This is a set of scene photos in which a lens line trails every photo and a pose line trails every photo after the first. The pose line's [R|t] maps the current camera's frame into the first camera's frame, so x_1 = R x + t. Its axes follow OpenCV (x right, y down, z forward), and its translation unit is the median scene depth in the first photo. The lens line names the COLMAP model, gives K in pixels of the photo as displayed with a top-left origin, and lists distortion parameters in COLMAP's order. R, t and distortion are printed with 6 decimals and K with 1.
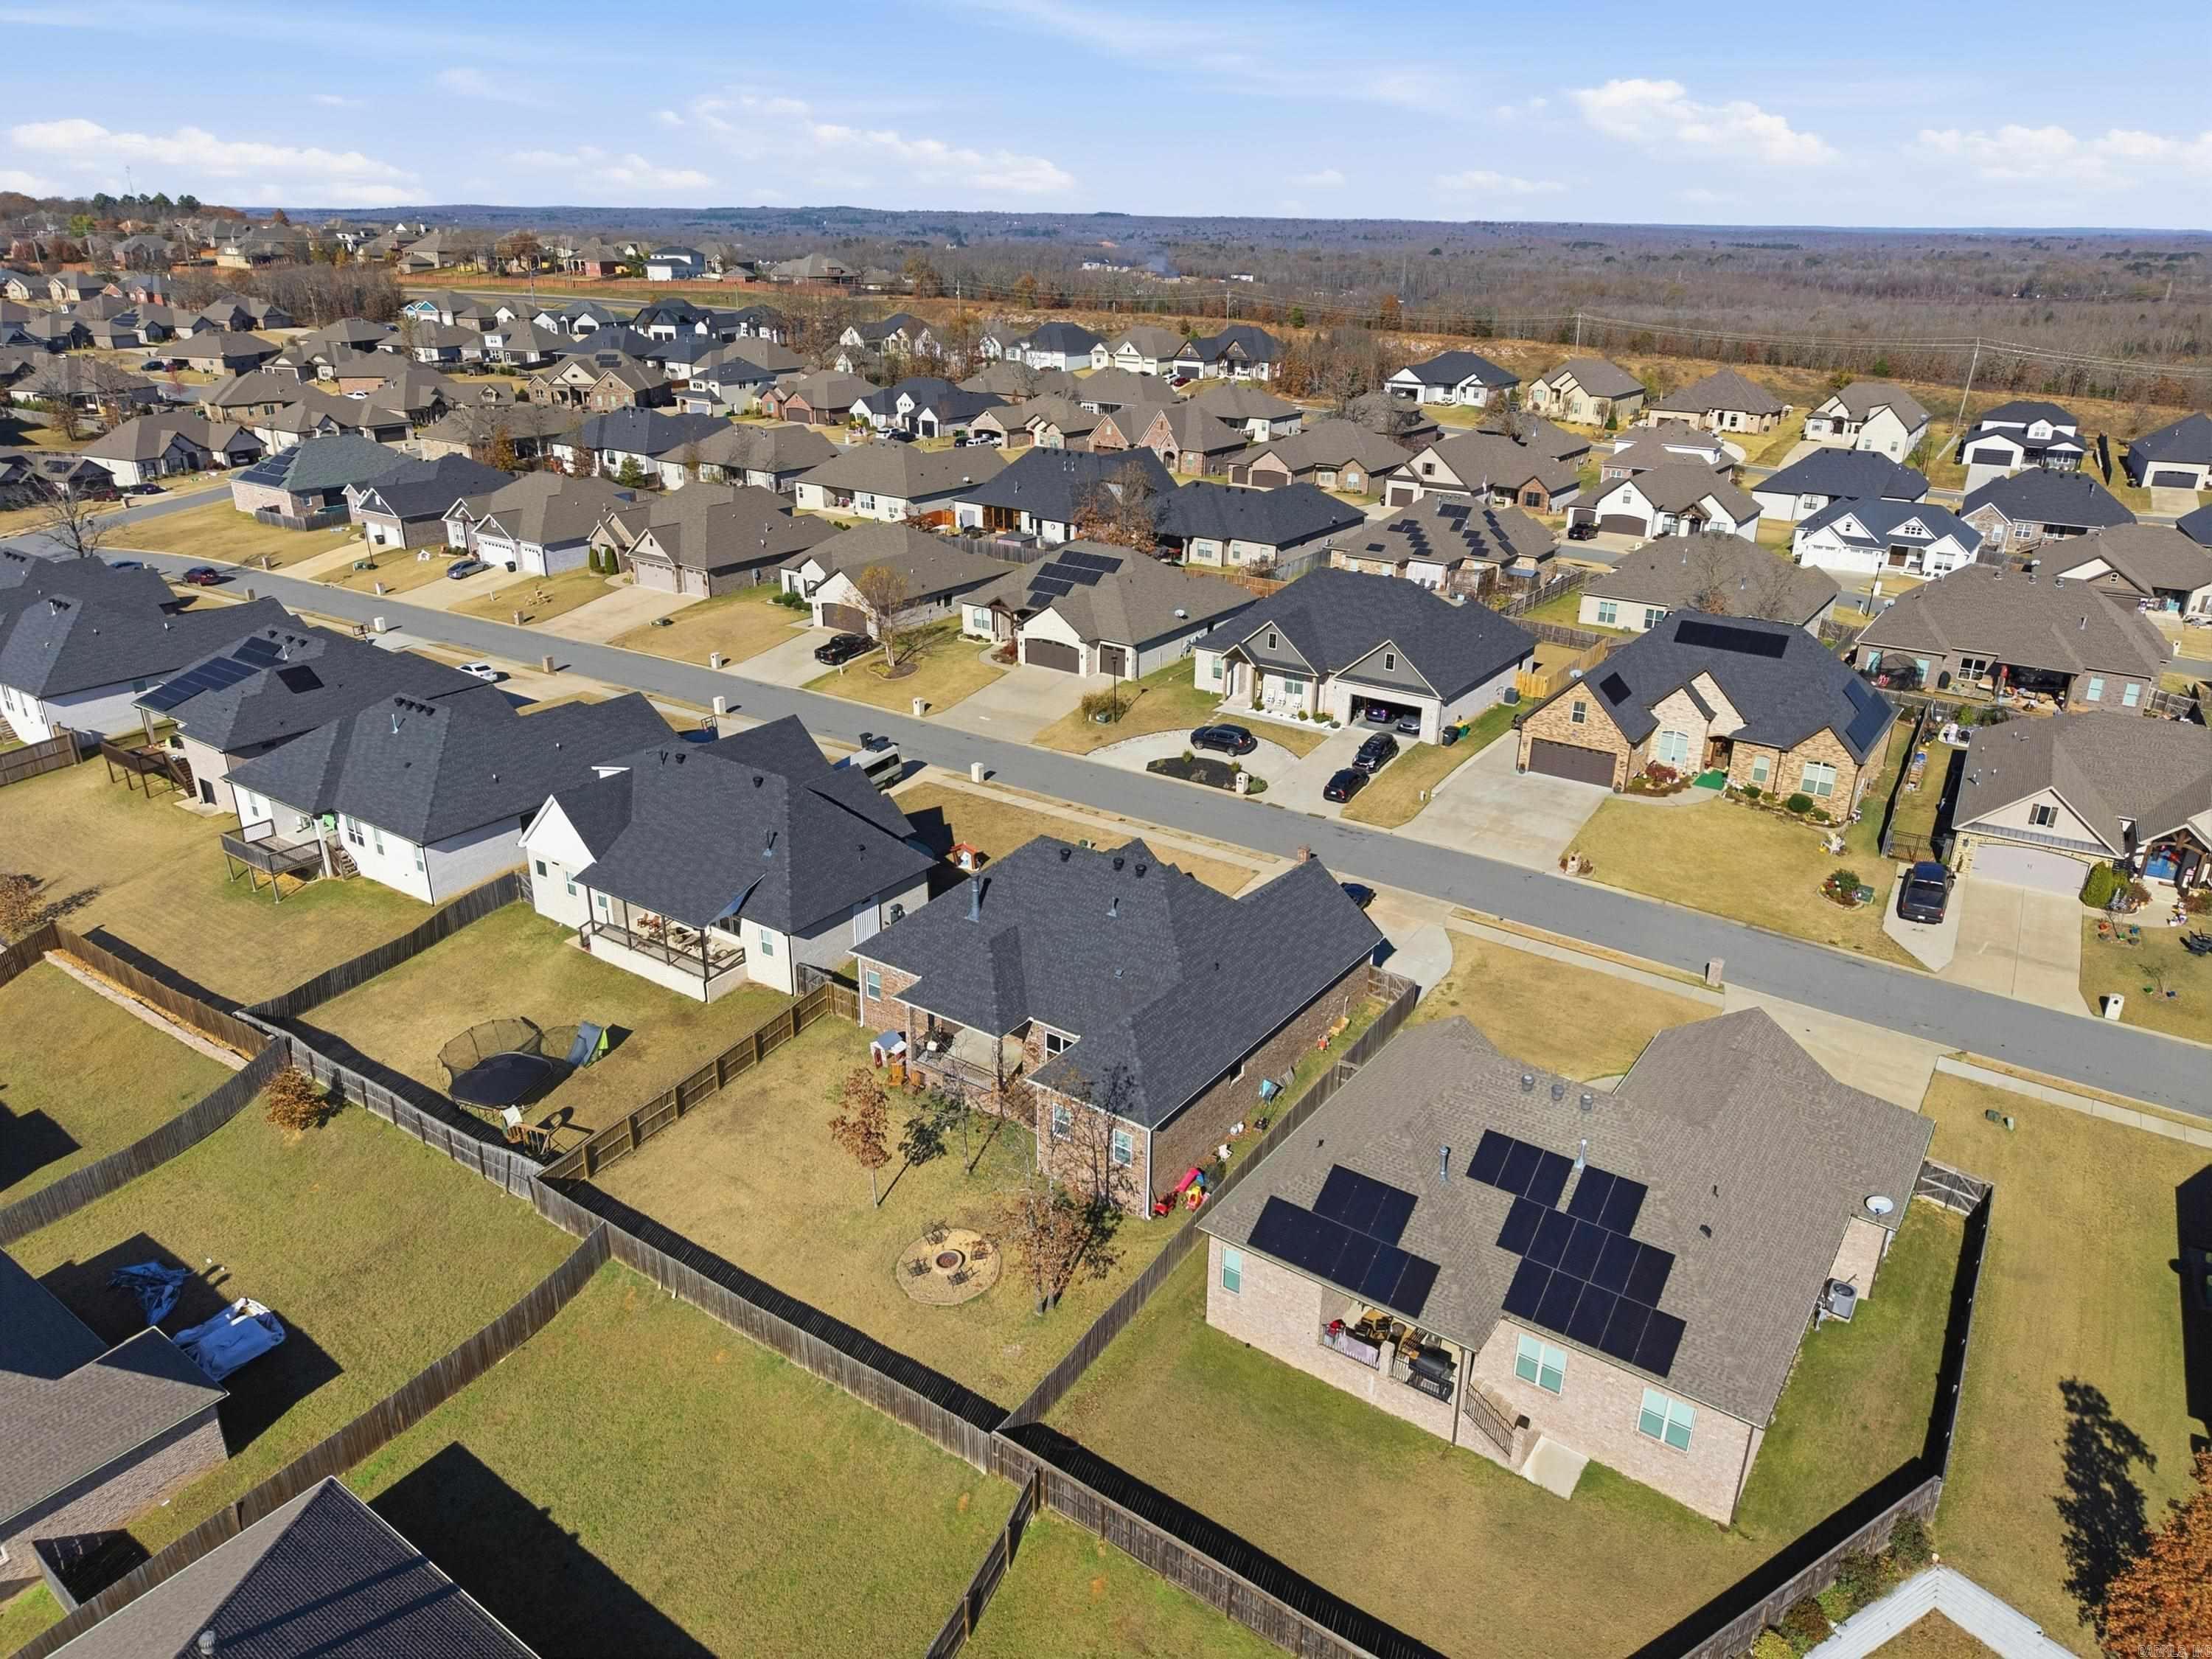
lens RADIAL K [[1462.5, 0, 1106.0], [0, 1462.5, 829.5], [0, 0, 1]] dist [0.020025, -0.044402]
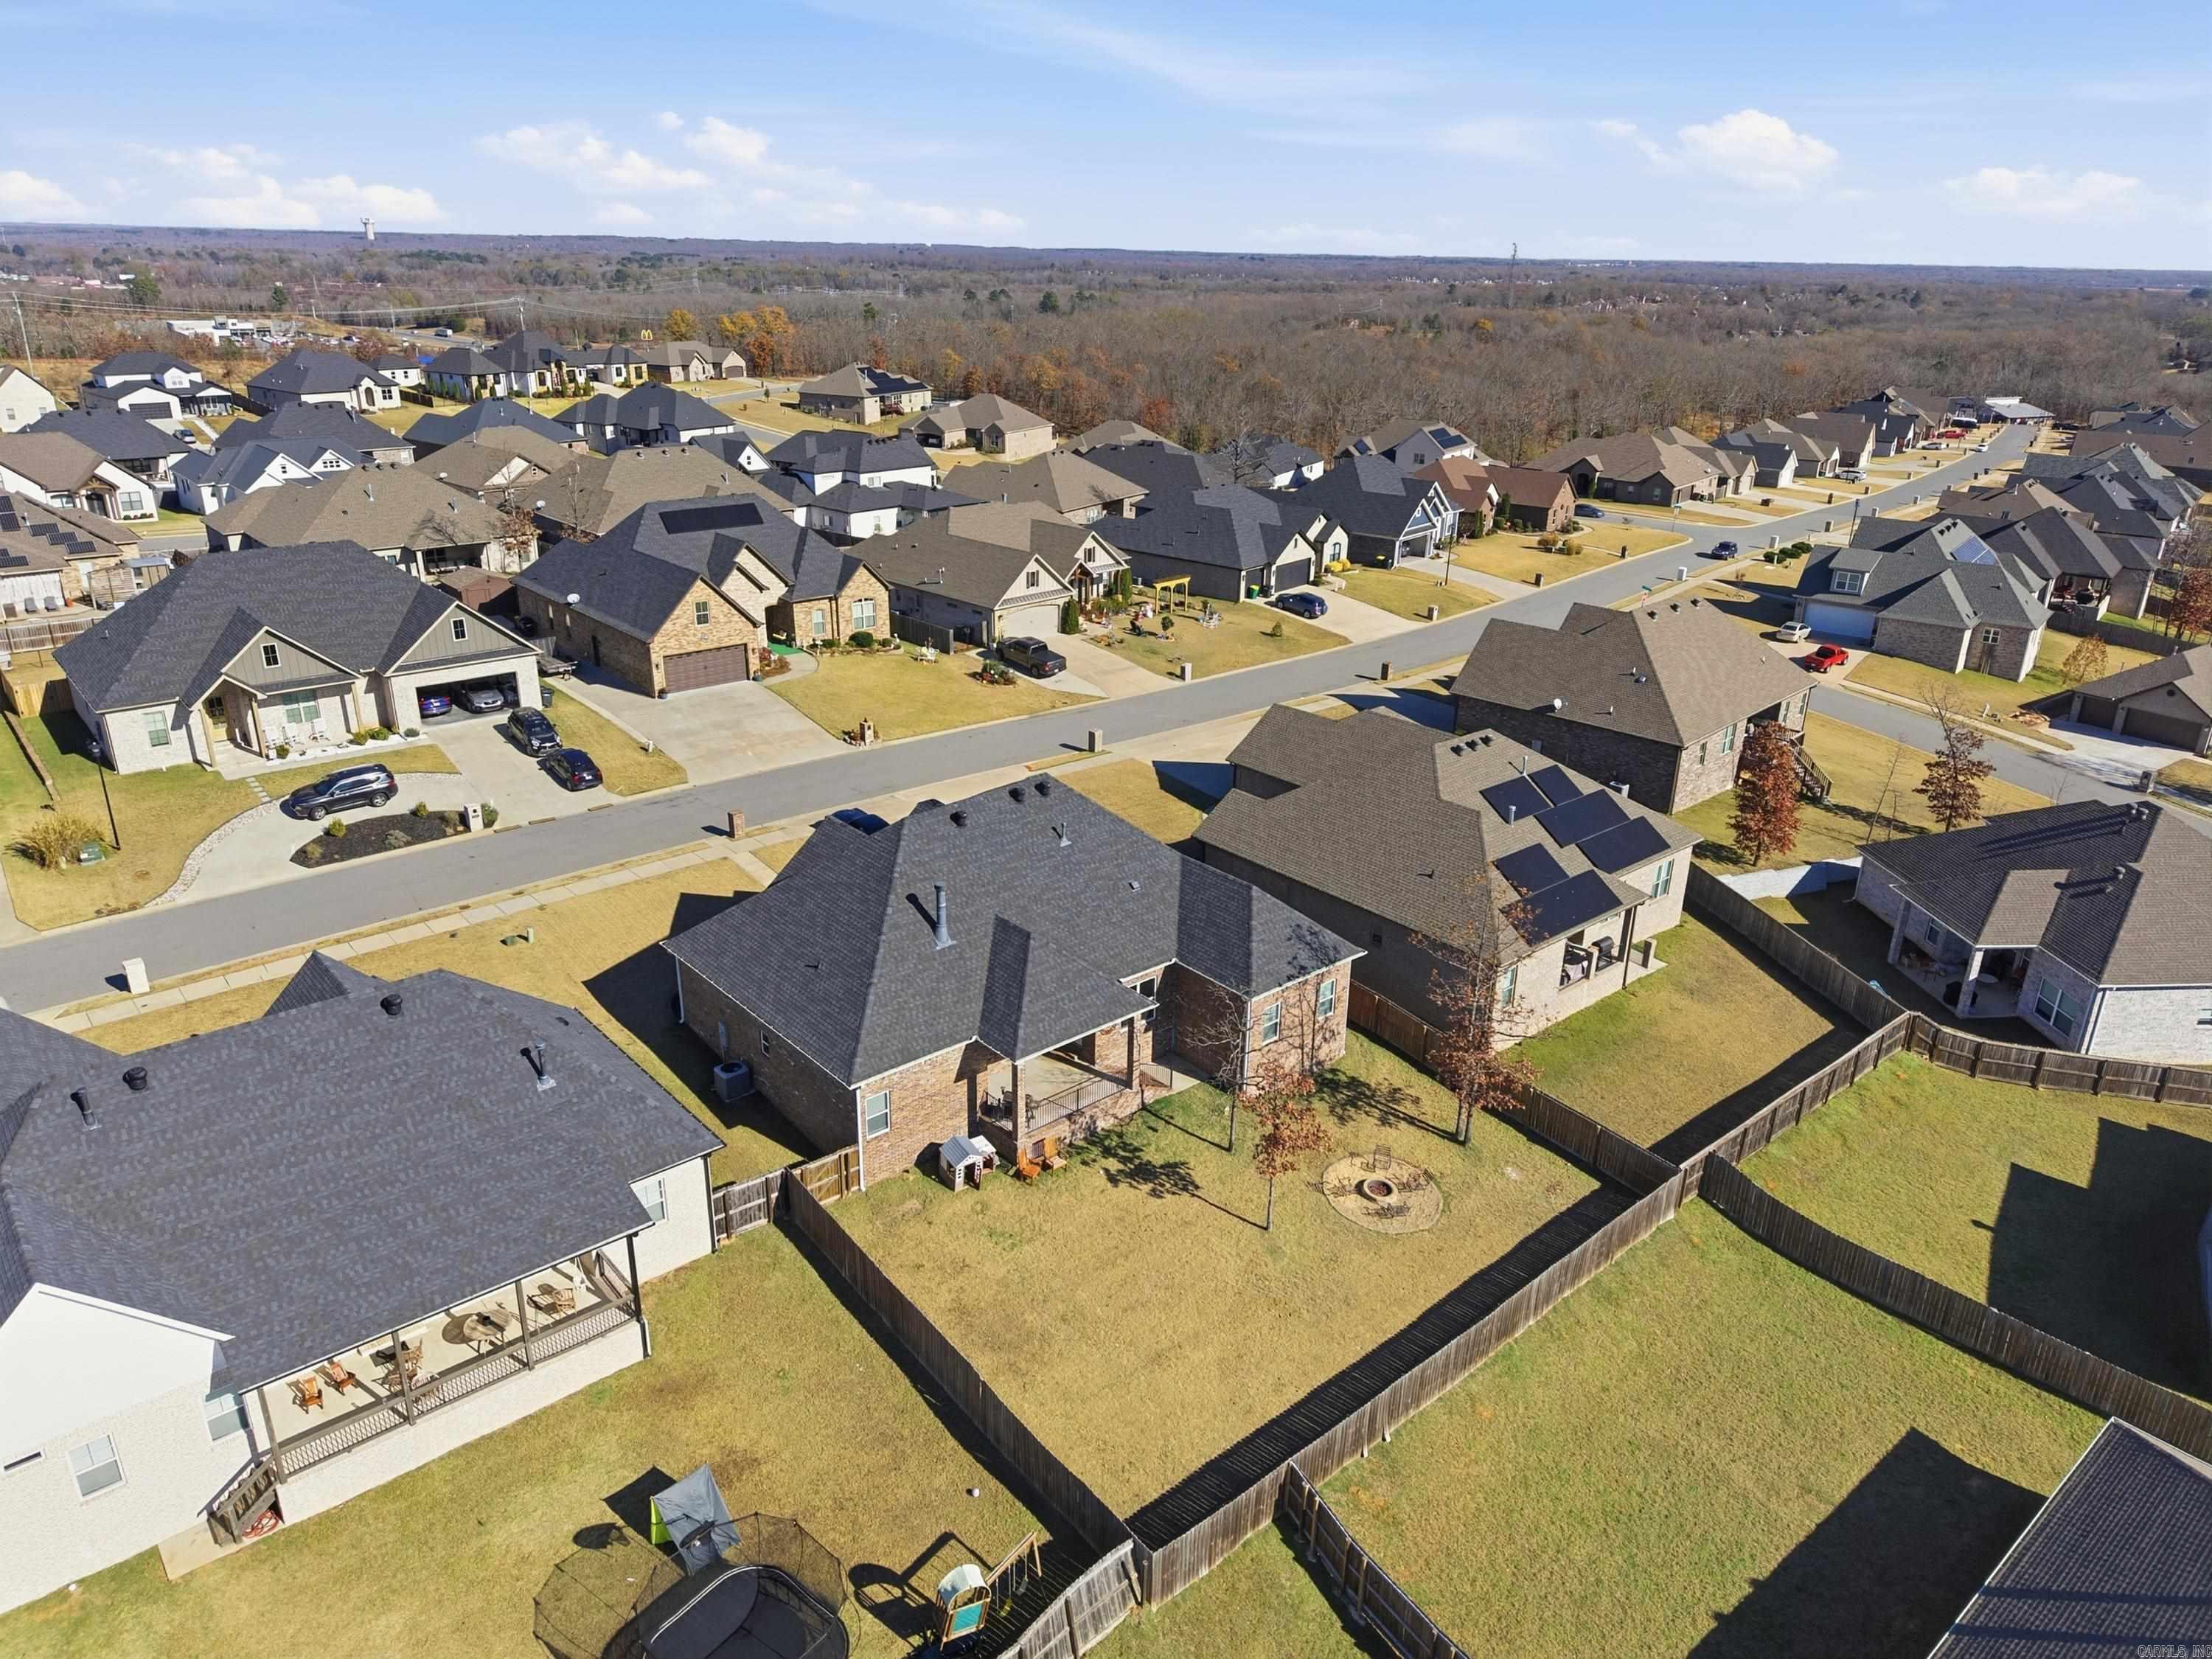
lens RADIAL K [[1454.1, 0, 1116.8], [0, 1454.1, 838.6], [0, 0, 1]] dist [0.028858, -0.045009]
pose [[0.233738, -0.365281, 0.901075, -0.472255], [0.352518, 0.895528, 0.271589, -0.102183], [-0.906144, 0.254165, 0.338087, 0.440978]]
